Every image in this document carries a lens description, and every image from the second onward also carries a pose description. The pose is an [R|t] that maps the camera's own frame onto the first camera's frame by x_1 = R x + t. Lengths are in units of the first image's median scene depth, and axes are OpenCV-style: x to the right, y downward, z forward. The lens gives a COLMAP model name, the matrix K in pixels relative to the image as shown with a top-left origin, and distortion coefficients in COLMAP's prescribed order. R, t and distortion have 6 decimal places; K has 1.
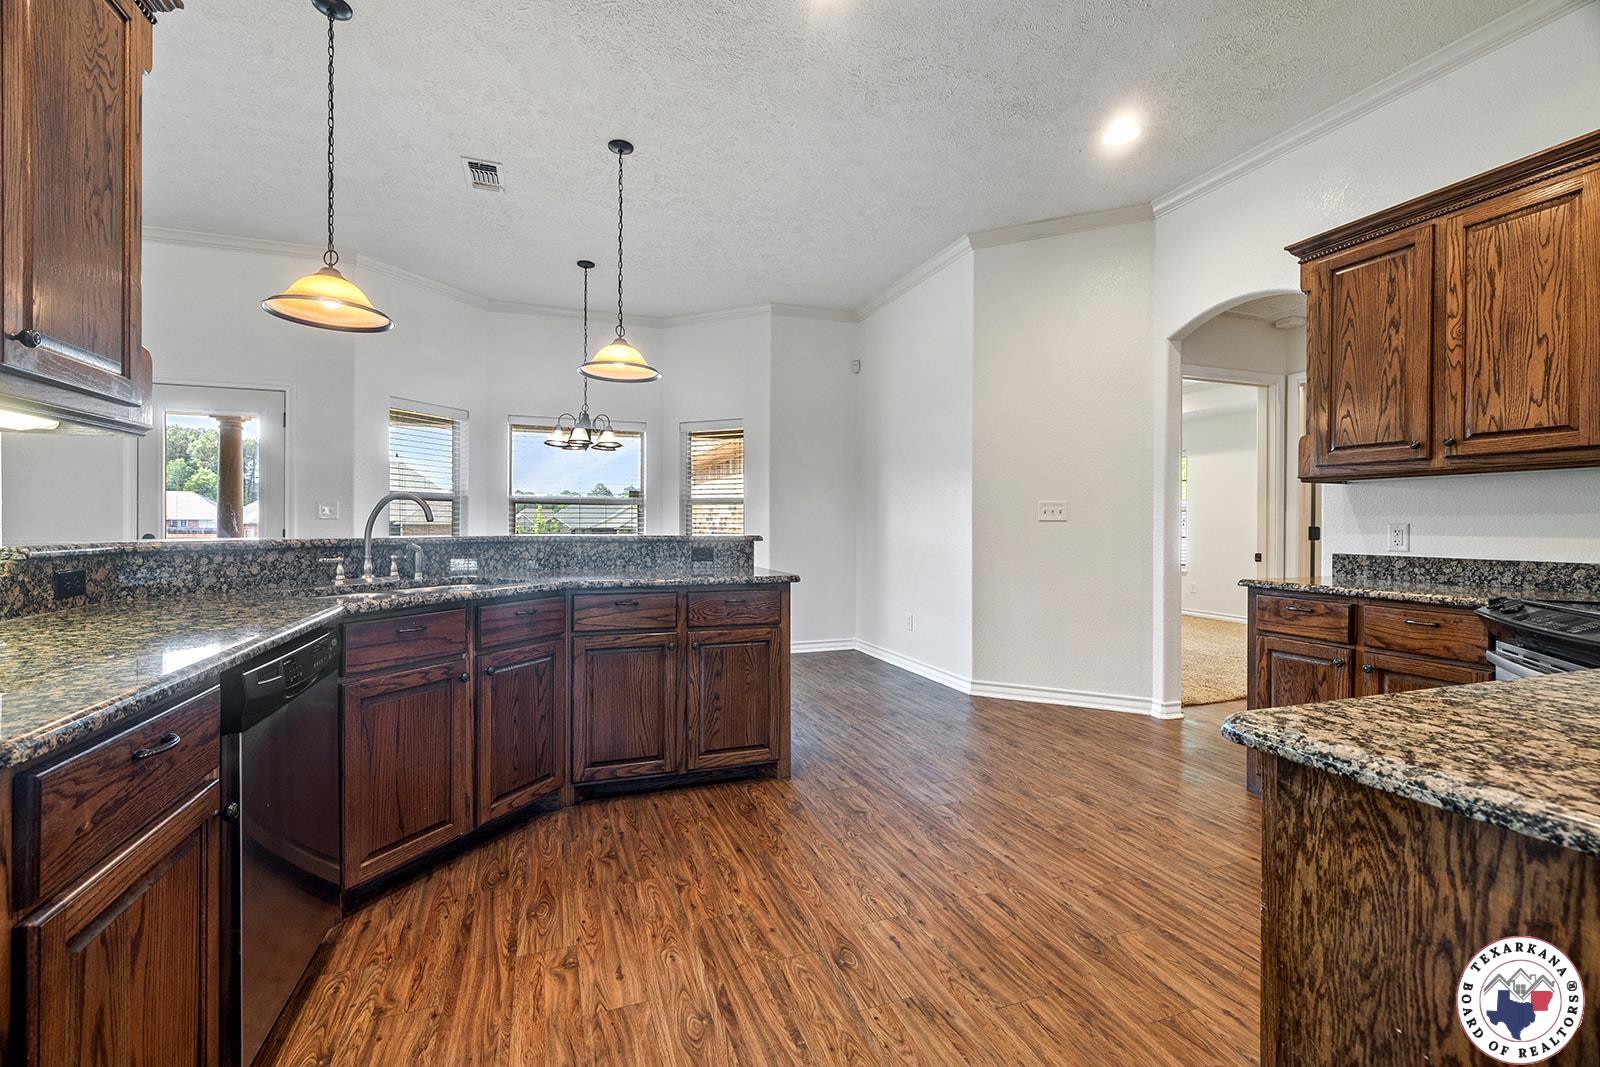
lens RADIAL K [[672.7, 0, 788.7], [0, 672.7, 523.9], [0, 0, 1]] dist [0.000854, 0.000190]
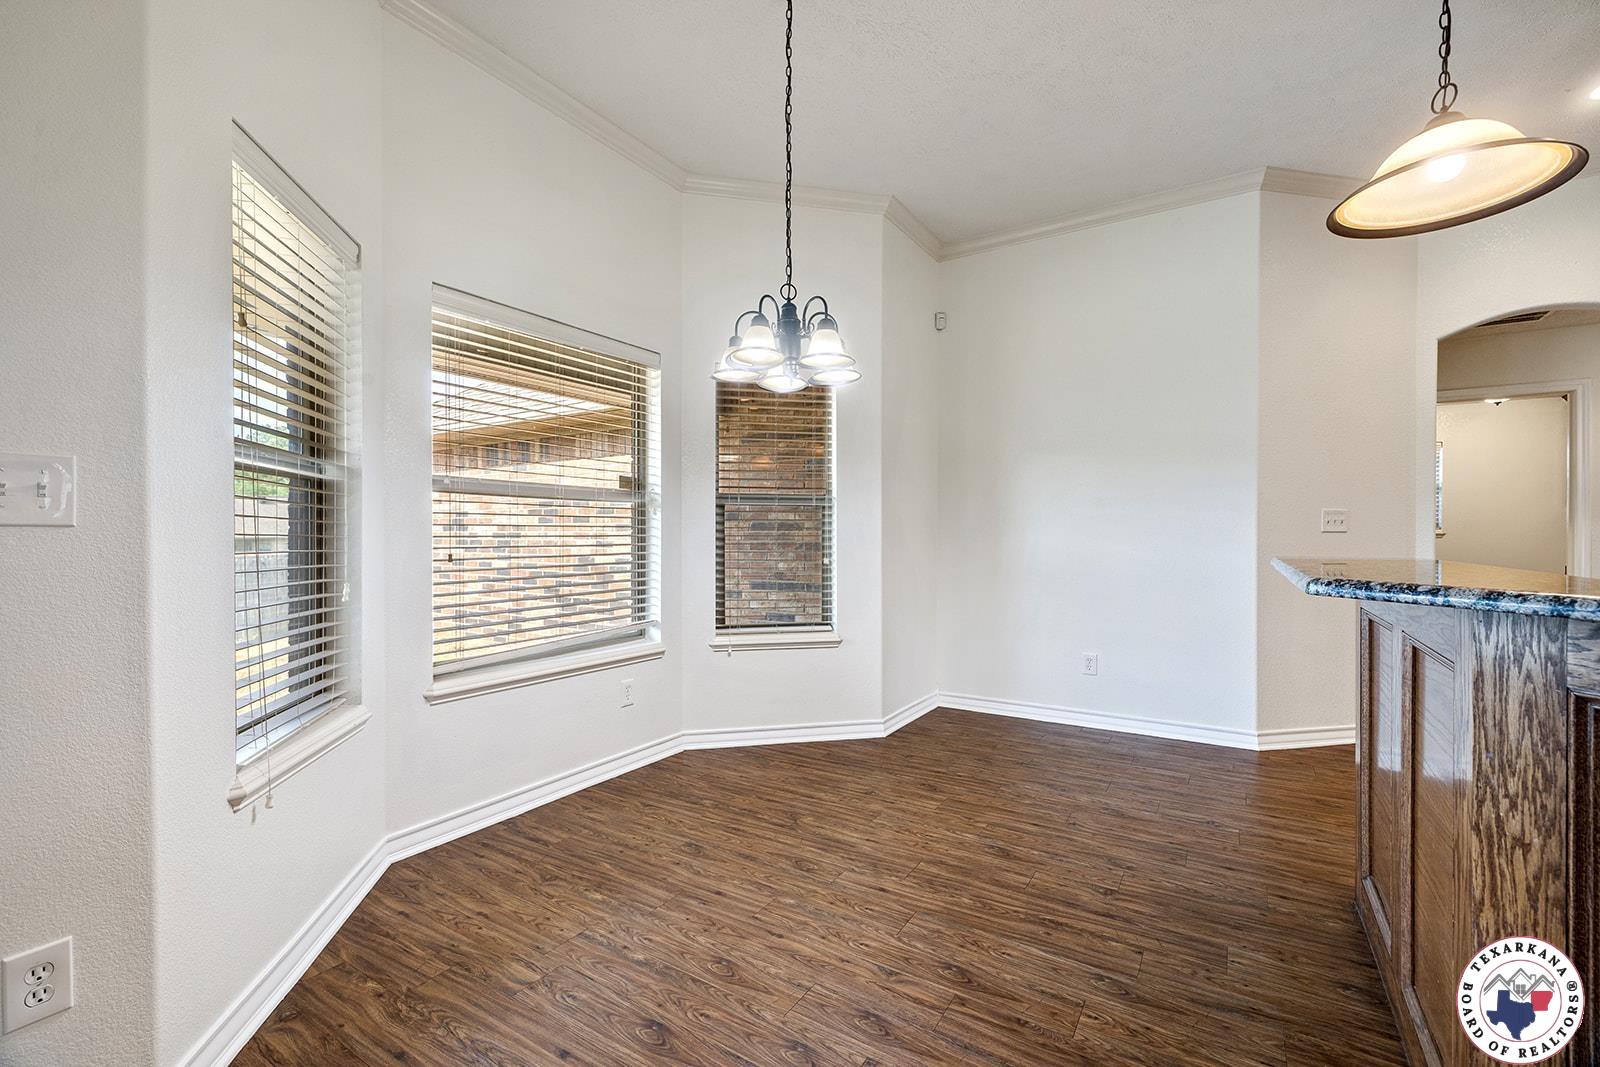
lens RADIAL K [[684.4, 0, 798.5], [0, 684.4, 539.3], [0, 0, 1]] dist [0.002156, 0.000455]
pose [[0.798914, -0.006962, 0.601404, -1.104073], [0.002705, 0.999964, 0.007982, -0.006278], [-0.601439, -0.004750, 0.798905, 1.161926]]
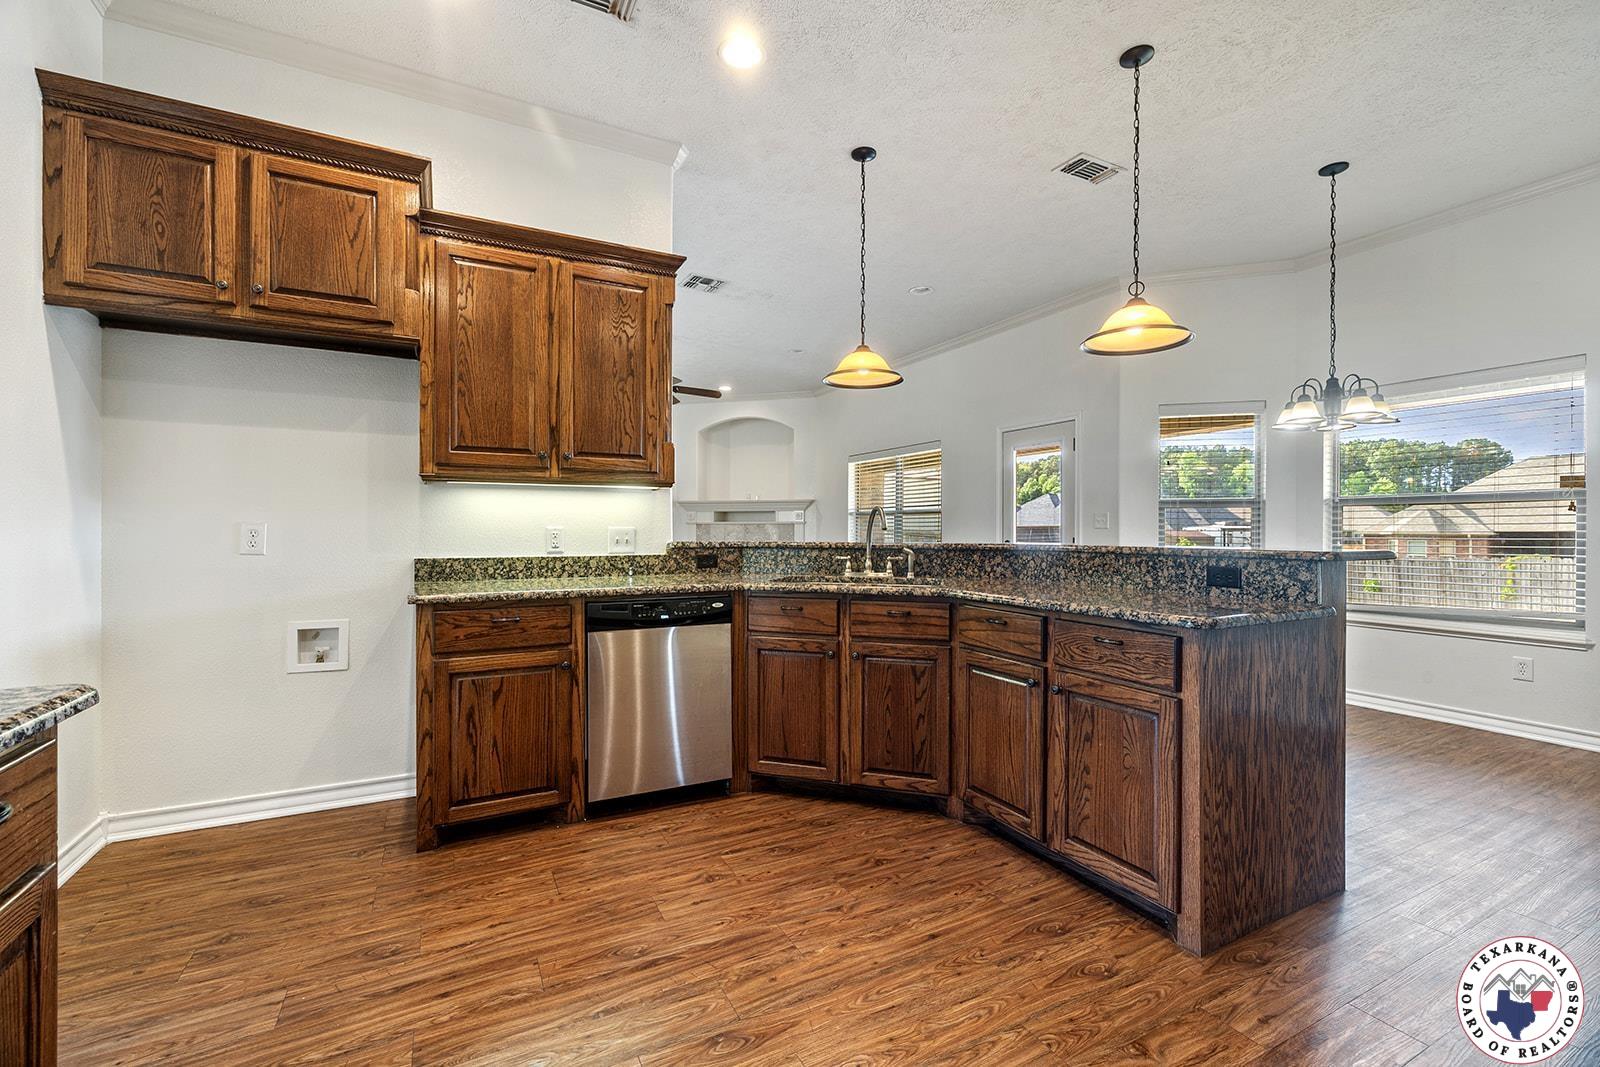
lens RADIAL K [[675.3, 0, 800.0], [0, 675.3, 533.5], [0, 0, 1]] dist [0.001334, 0.000283]
pose [[0.133847, -0.000947, -0.991002, 0.627273], [-0.001437, 0.999998, -0.001150, 0.005042], [0.991001, 0.001578, 0.133846, 0.652889]]
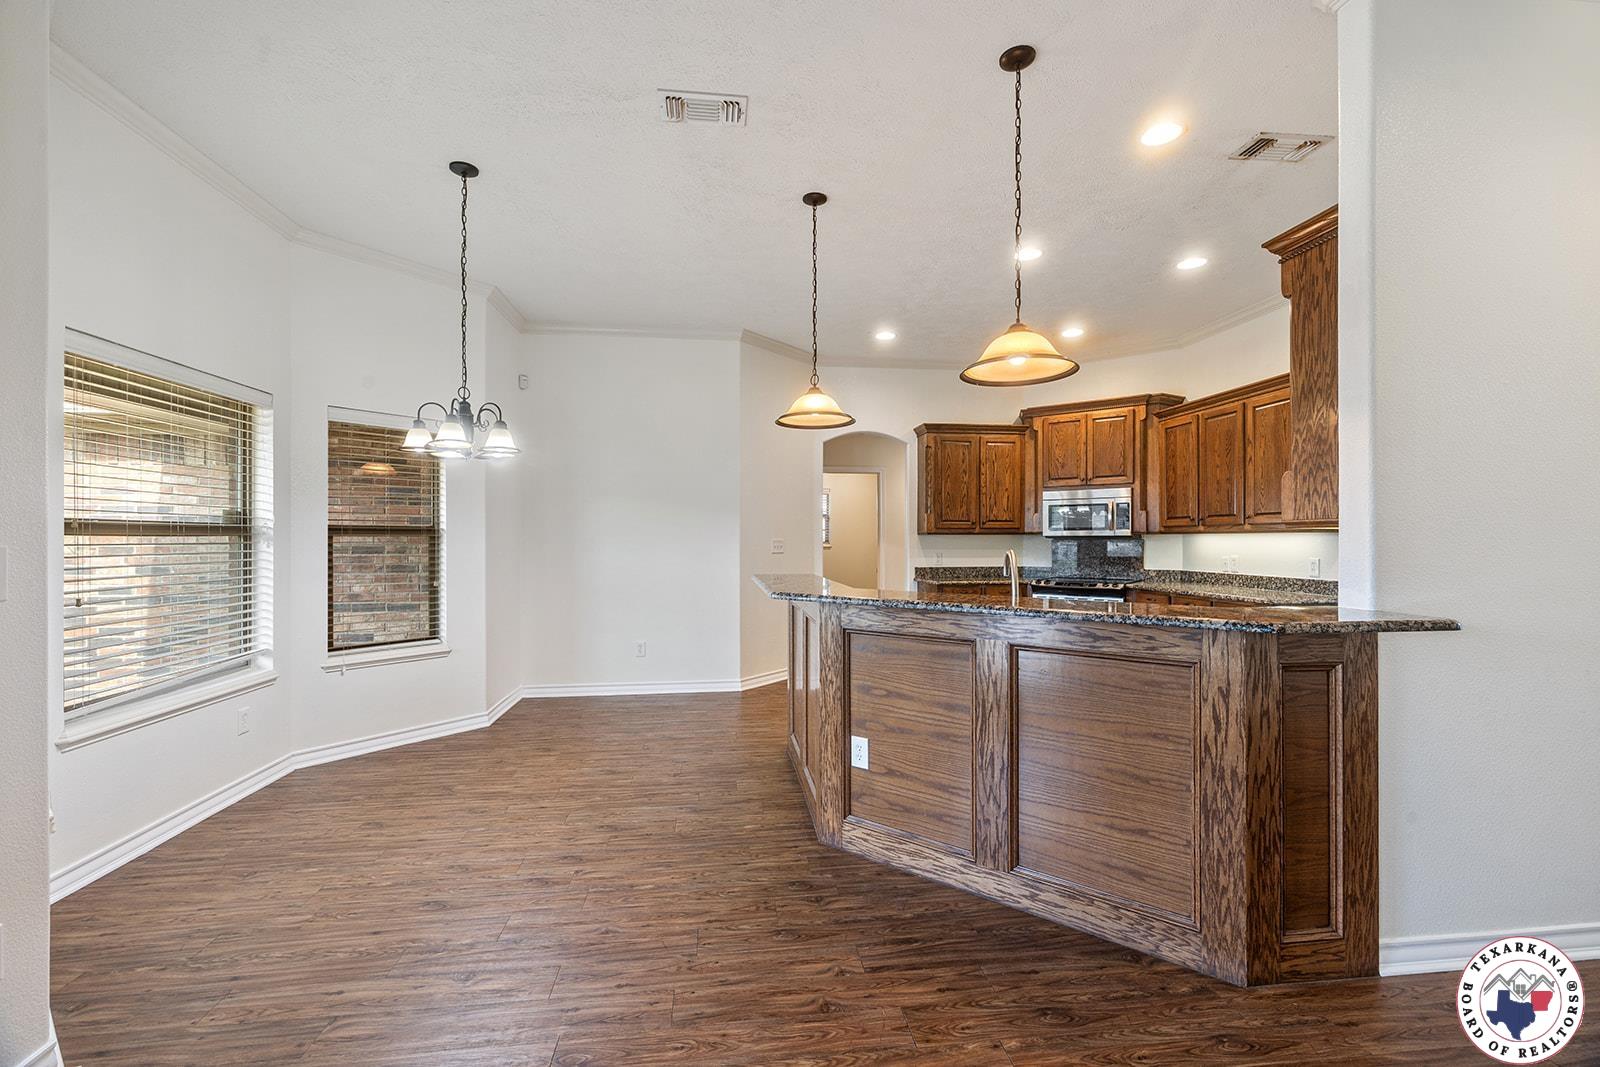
lens RADIAL K [[673.1, 0, 794.5], [0, 673.1, 537.2], [0, 0, 1]] dist [-0.000002, -0.000054]
pose [[0.232583, -0.001955, 0.972574, -1.612765], [0.002654, 0.999996, 0.001376, -0.065329], [-0.972573, 0.002261, 0.232588, 1.031116]]
